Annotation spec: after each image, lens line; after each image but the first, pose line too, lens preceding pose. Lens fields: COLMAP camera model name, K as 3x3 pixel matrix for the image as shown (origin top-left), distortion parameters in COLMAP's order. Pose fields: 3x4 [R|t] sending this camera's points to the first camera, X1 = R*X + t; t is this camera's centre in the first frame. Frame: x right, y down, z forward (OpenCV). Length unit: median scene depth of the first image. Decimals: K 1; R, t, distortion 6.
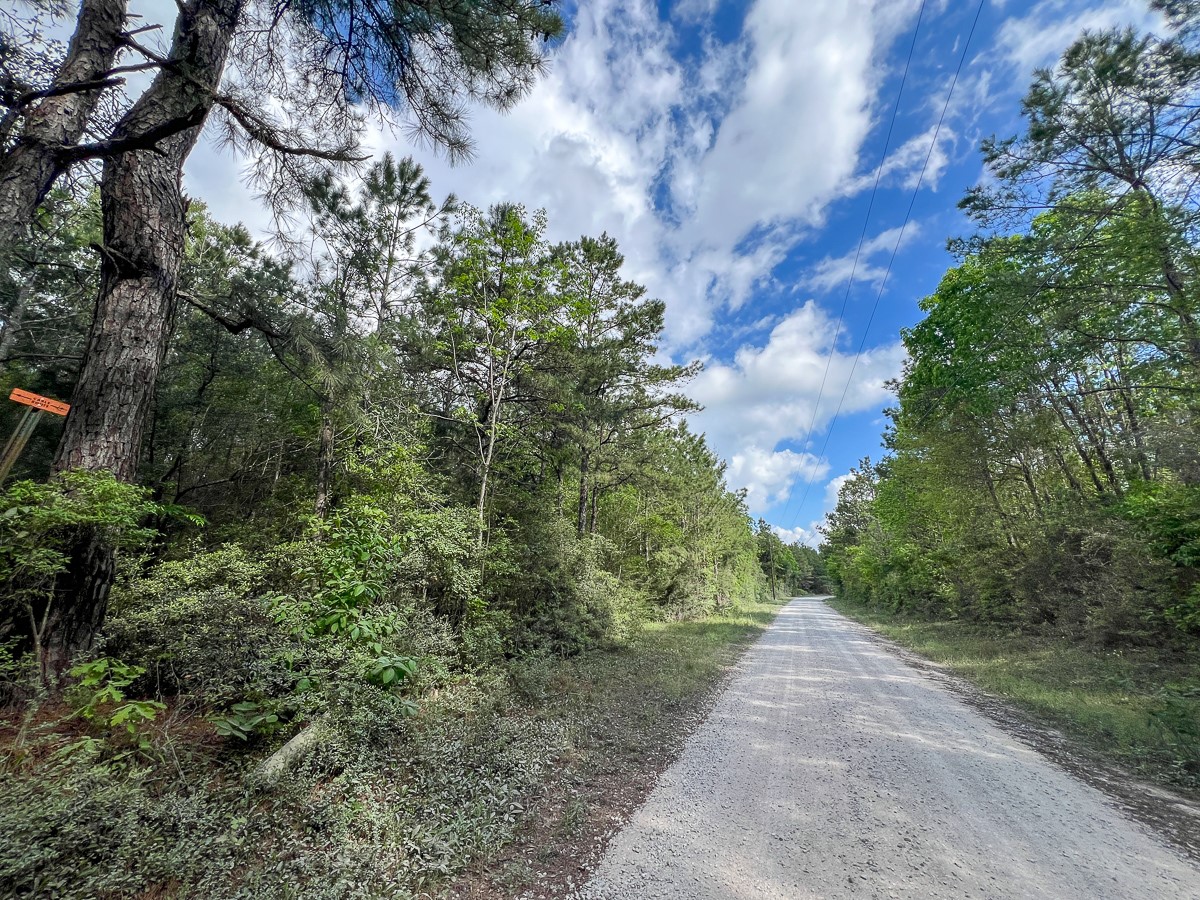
lens RADIAL K [[483.2, 0, 600.0], [0, 483.2, 450.0], [0, 0, 1]] dist [-0.000118, 0.000089]
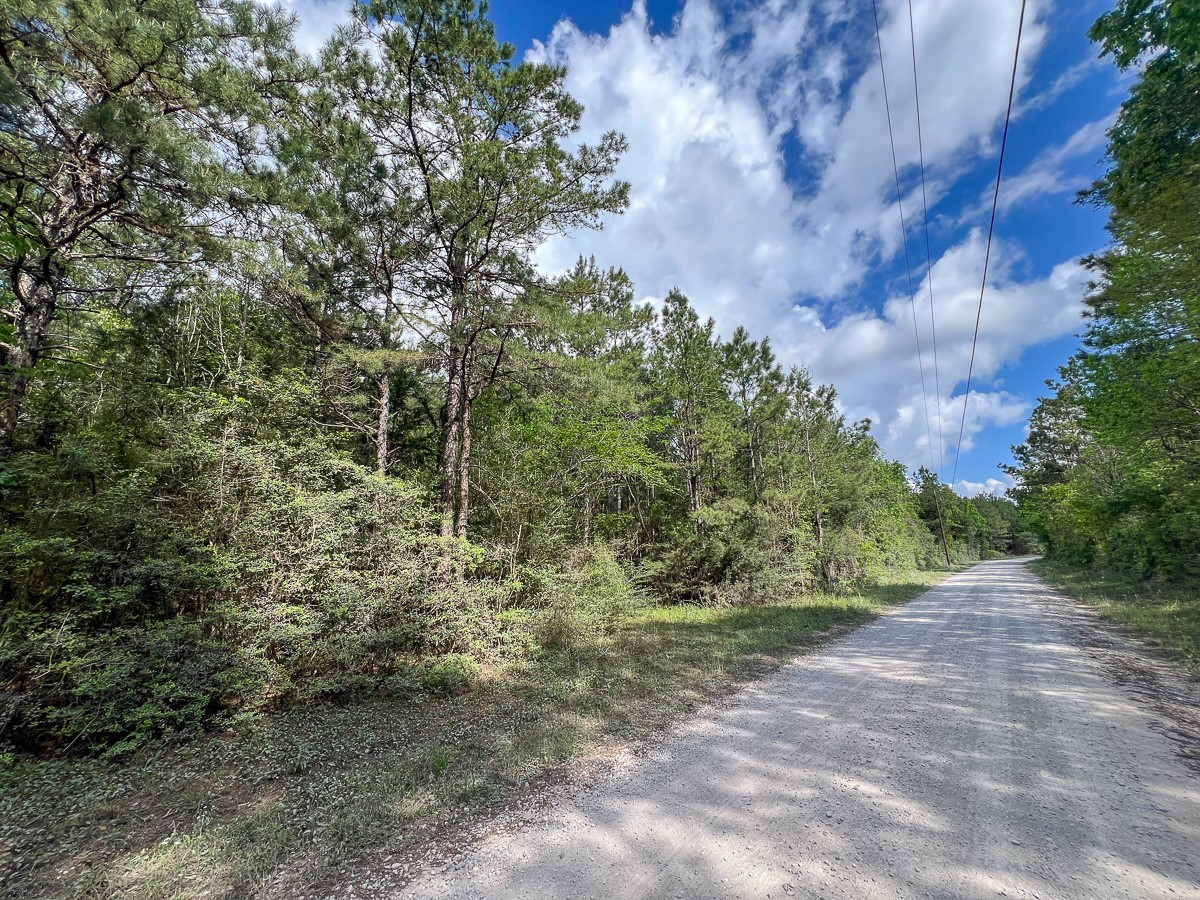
lens RADIAL K [[478.8, 0, 601.2], [0, 478.8, 445.1], [0, 0, 1]] dist [-0.001274, 0.000583]
pose [[0.951643, -0.121190, -0.282292, 0.111686], [0.129919, 0.991448, 0.012336, 0.054535], [0.278383, -0.048414, 0.959249, 0.175890]]
